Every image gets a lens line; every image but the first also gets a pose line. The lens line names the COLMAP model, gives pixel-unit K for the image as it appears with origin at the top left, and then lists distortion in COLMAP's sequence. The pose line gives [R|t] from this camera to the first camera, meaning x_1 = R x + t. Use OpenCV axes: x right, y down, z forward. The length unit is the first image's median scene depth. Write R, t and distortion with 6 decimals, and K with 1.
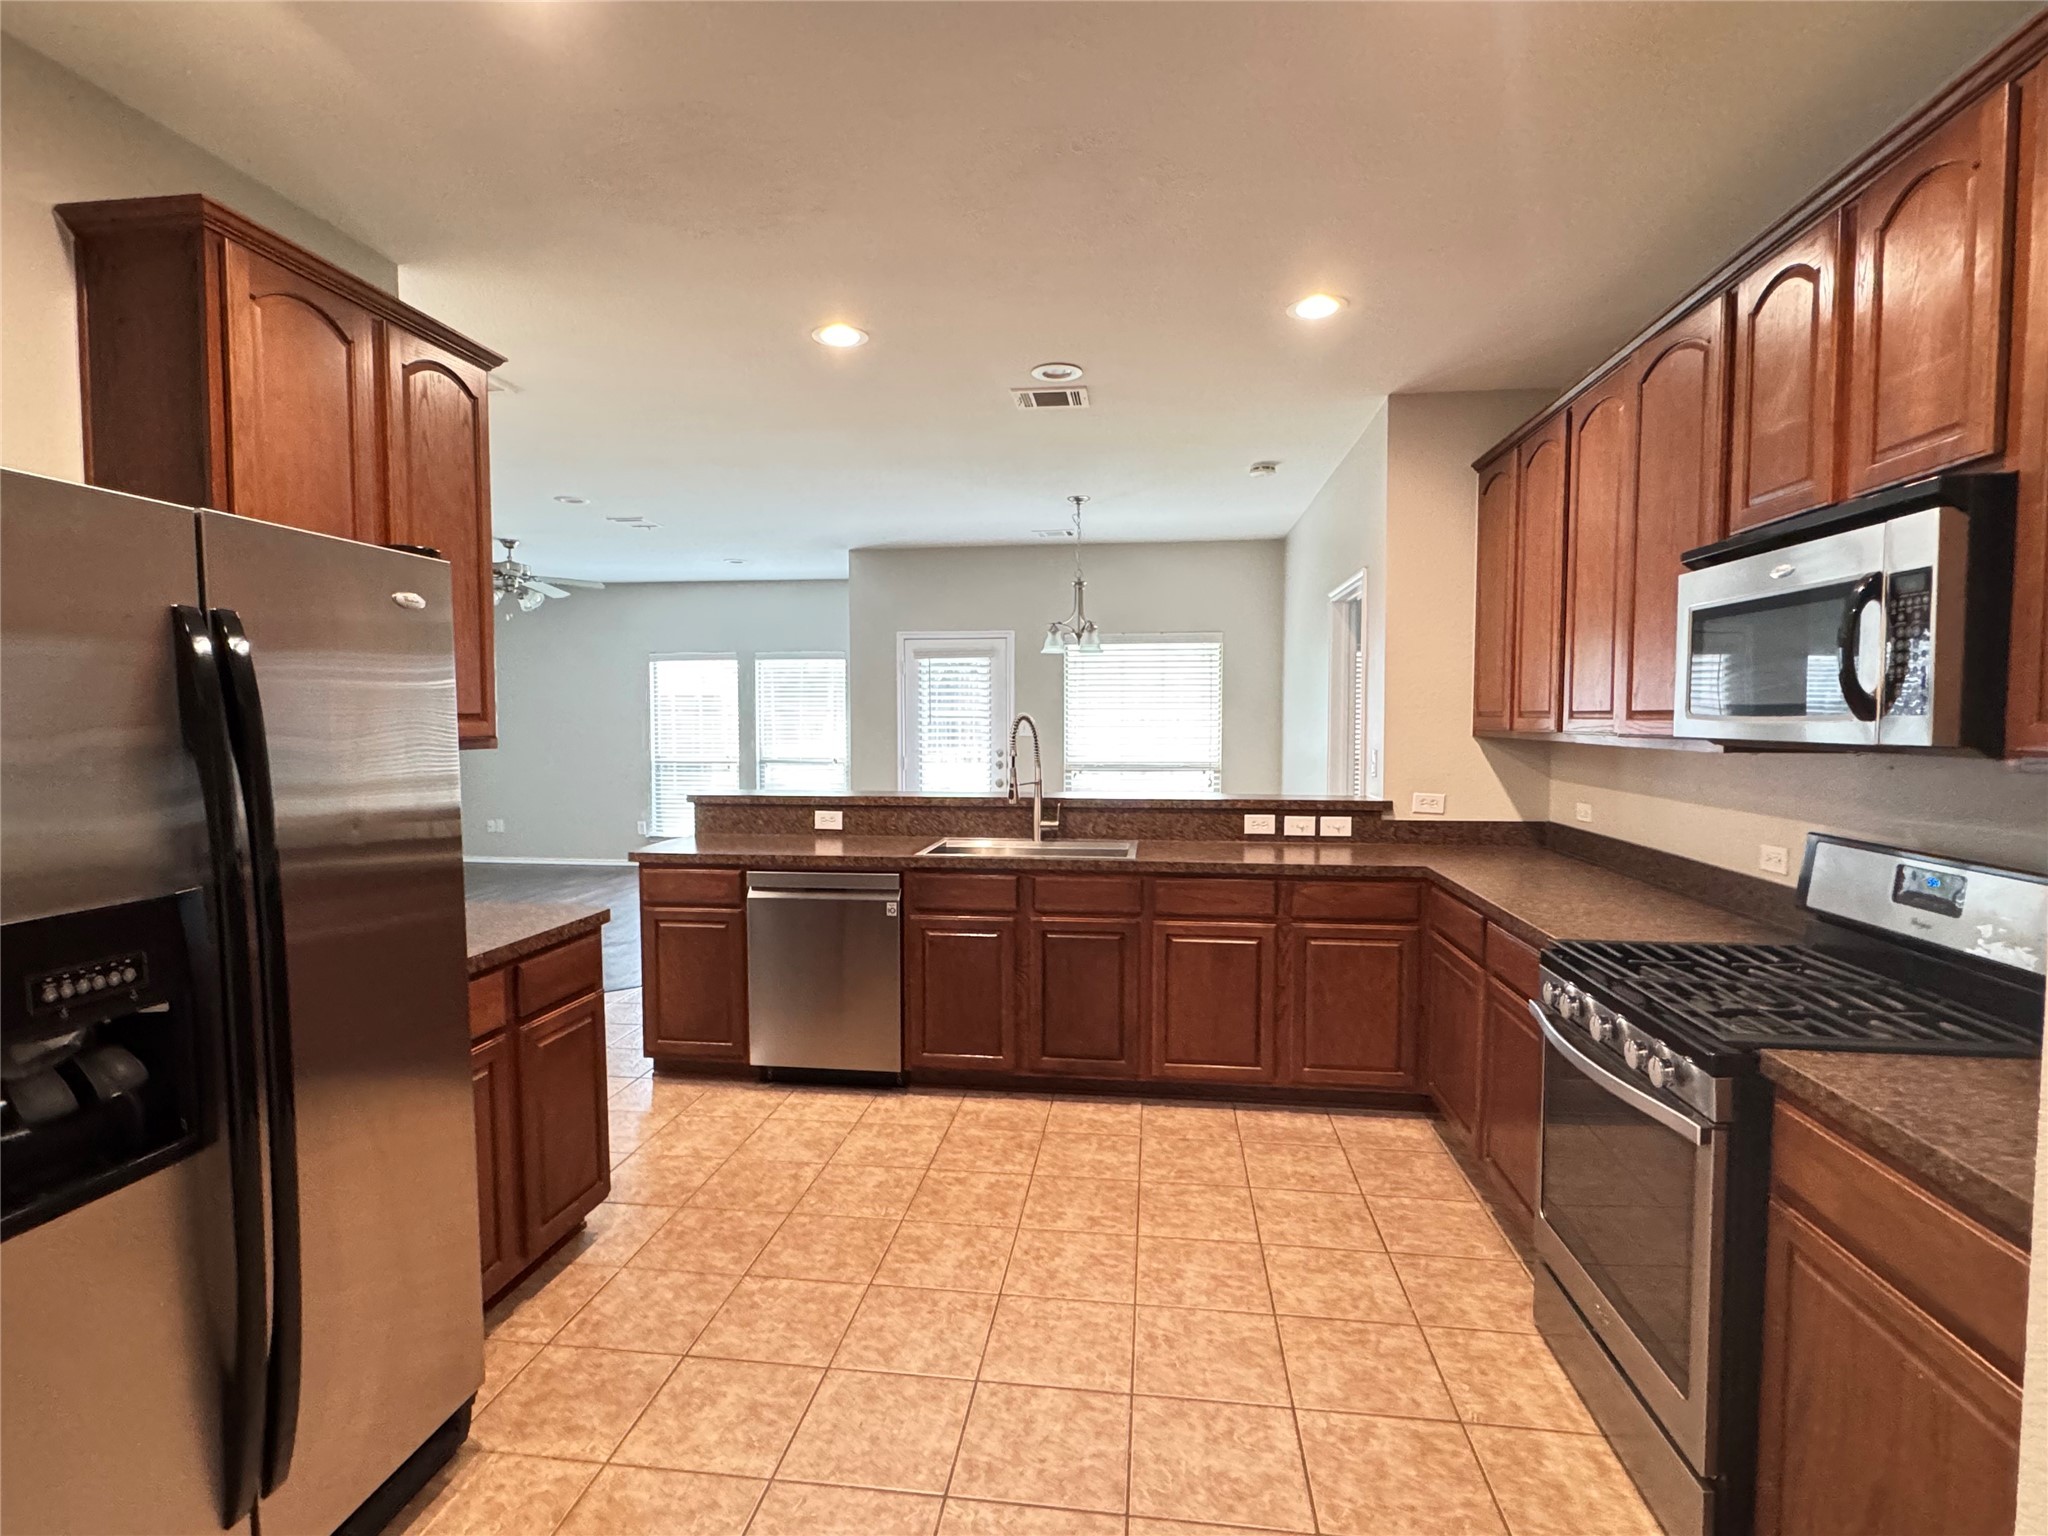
lens RADIAL K [[1021.4, 0, 1023.5], [0, 1021.4, 767.3], [0, 0, 1]] dist [0.001738, -0.001559]
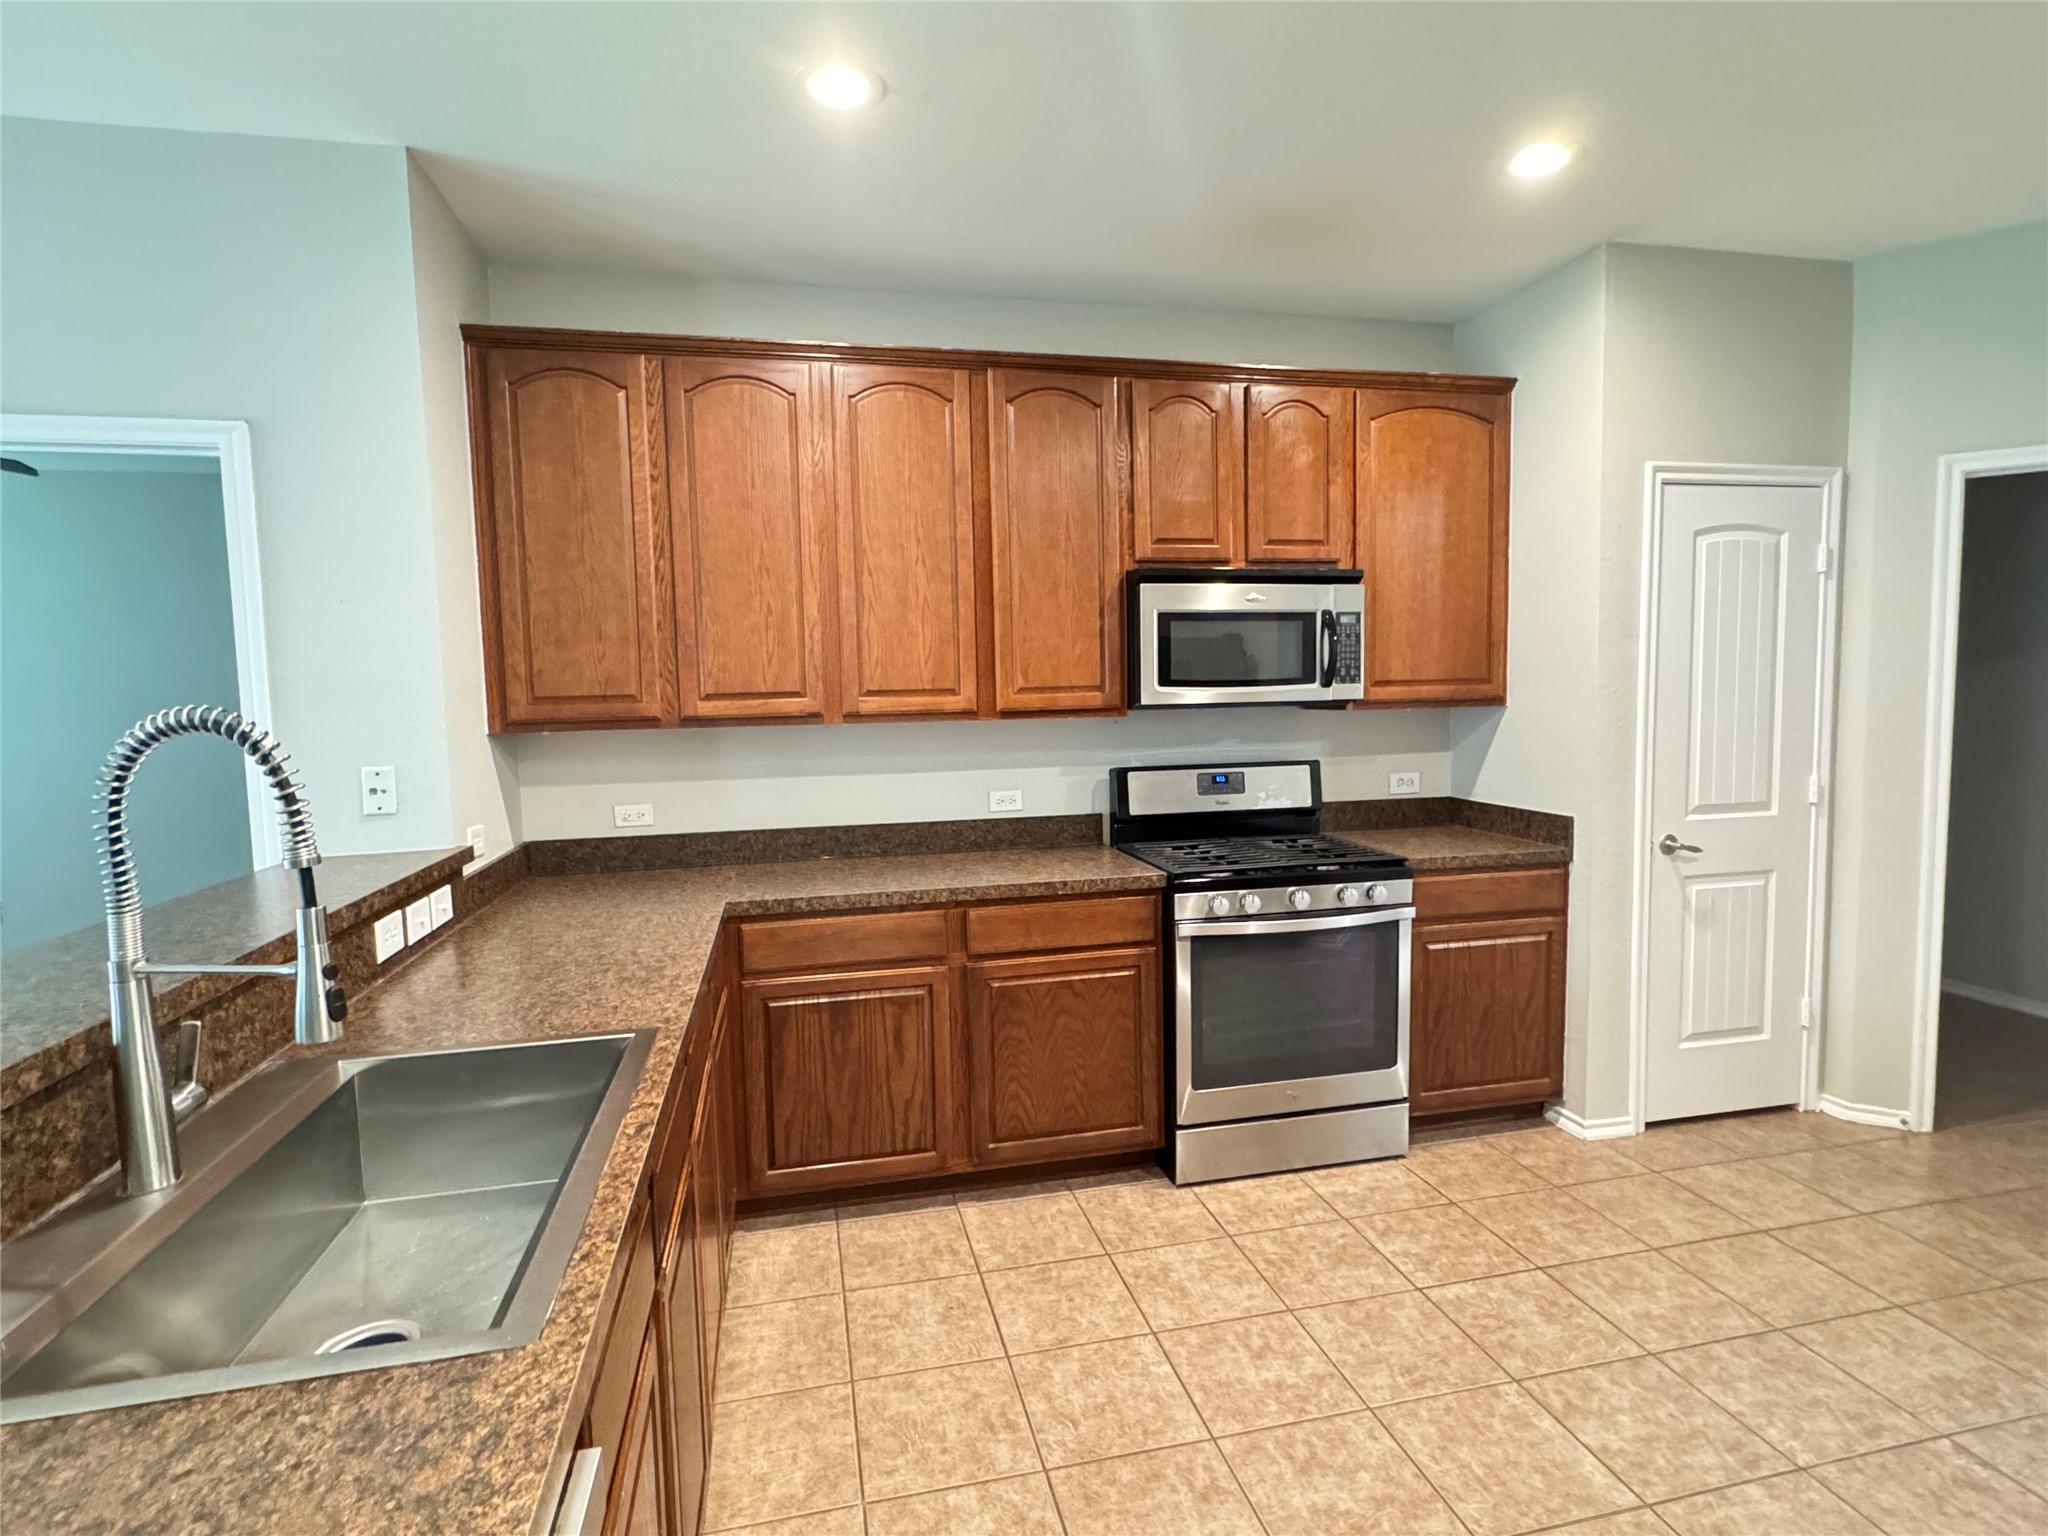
lens RADIAL K [[1021.4, 0, 1014.3], [0, 1021.4, 766.1], [0, 0, 1]] dist [0.001738, -0.001559]
pose [[-0.337618, -0.063850, 0.939115, -0.507104], [0.071381, 0.993087, 0.093181, -0.076946], [-0.938573, 0.098494, -0.330726, 1.425135]]
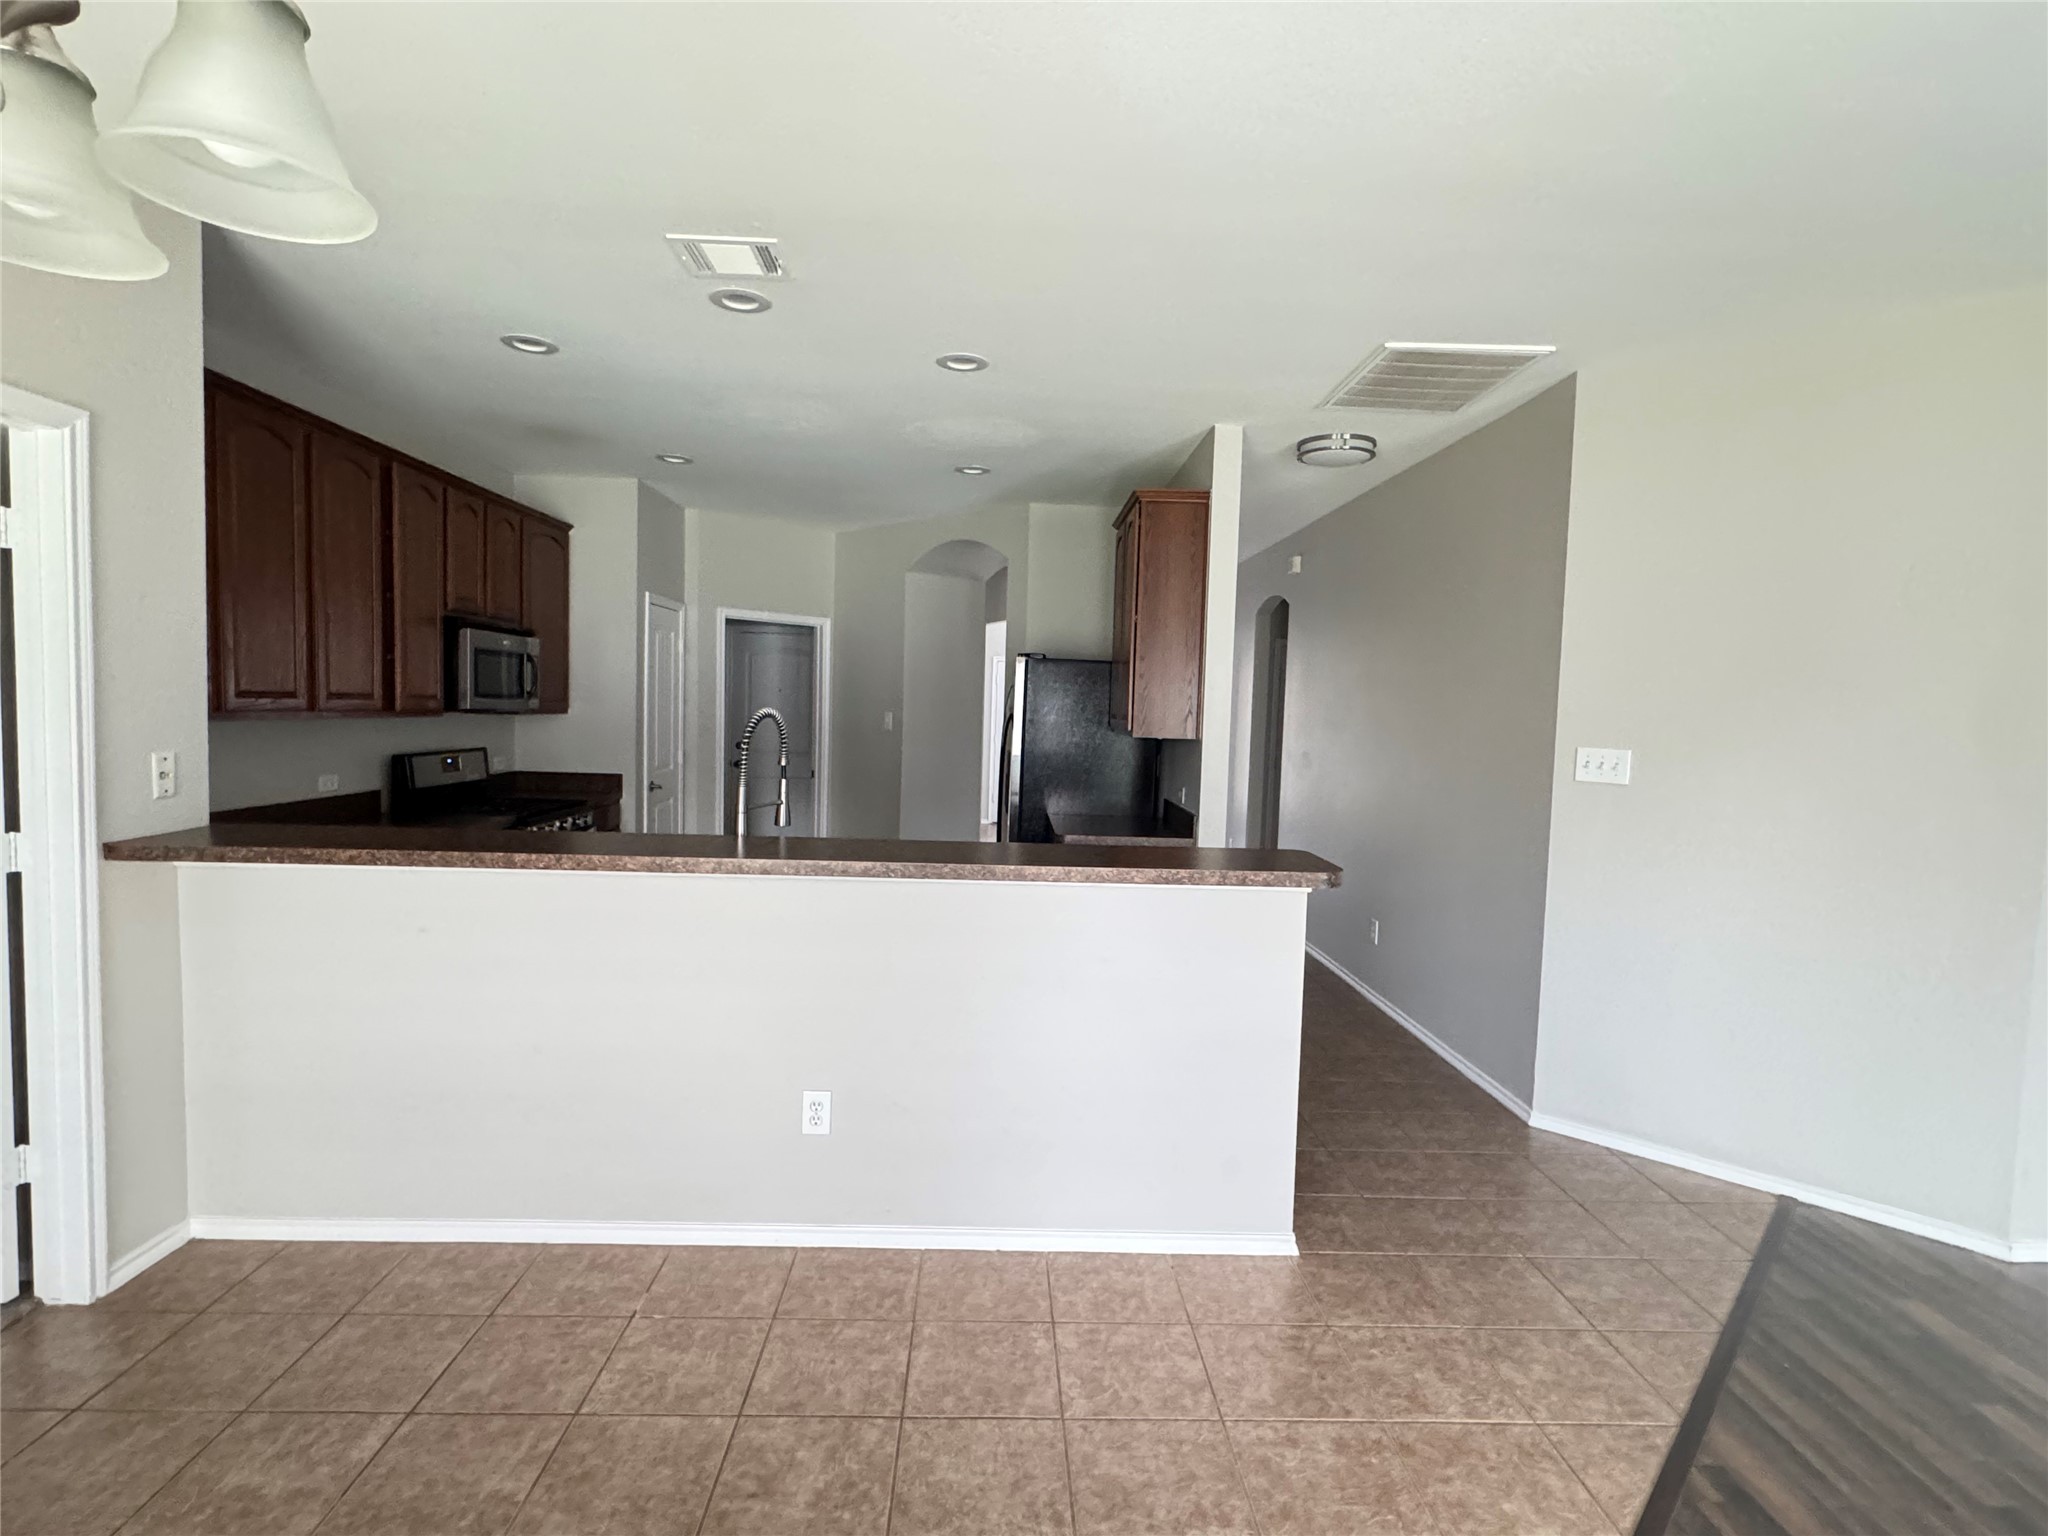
lens RADIAL K [[1021.4, 0, 1020.1], [0, 1021.4, 765.7], [0, 0, 1]] dist [0.001738, -0.001559]
pose [[-0.985163, -0.024773, -0.169824, -0.076703], [-0.044698, 0.992413, 0.114534, -0.173625], [0.165698, 0.120425, -0.978796, 2.772036]]
